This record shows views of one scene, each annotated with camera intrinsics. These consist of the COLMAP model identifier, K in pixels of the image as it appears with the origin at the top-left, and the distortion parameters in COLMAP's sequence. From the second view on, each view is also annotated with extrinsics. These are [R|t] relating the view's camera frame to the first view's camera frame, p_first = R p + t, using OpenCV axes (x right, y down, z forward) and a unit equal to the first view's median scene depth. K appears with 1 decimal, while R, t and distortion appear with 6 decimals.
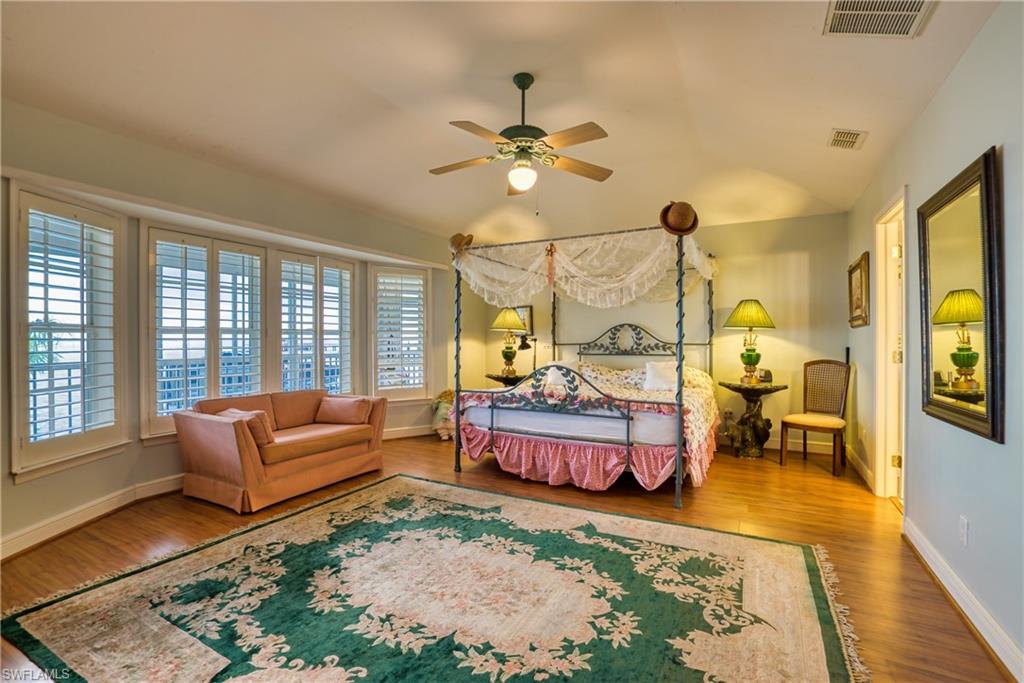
lens RADIAL K [[450.5, 0, 509.6], [0, 450.5, 338.2], [0, 0, 1]] dist [-0.002603, -0.000305]
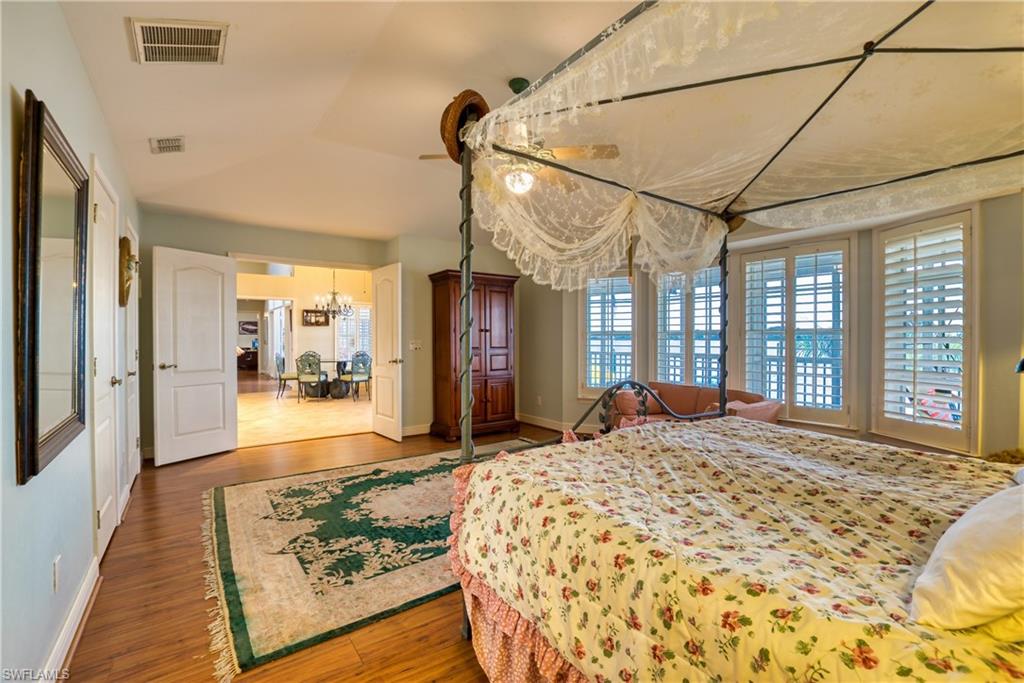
lens RADIAL K [[450.5, 0, 509.6], [0, 450.5, 338.2], [0, 0, 1]] dist [-0.002603, -0.000305]
pose [[-0.431170, -0.005055, -0.902257, 1.176228], [-0.004972, 0.999982, -0.003227, 0.005336], [0.902257, 0.003094, -0.431187, 1.757675]]
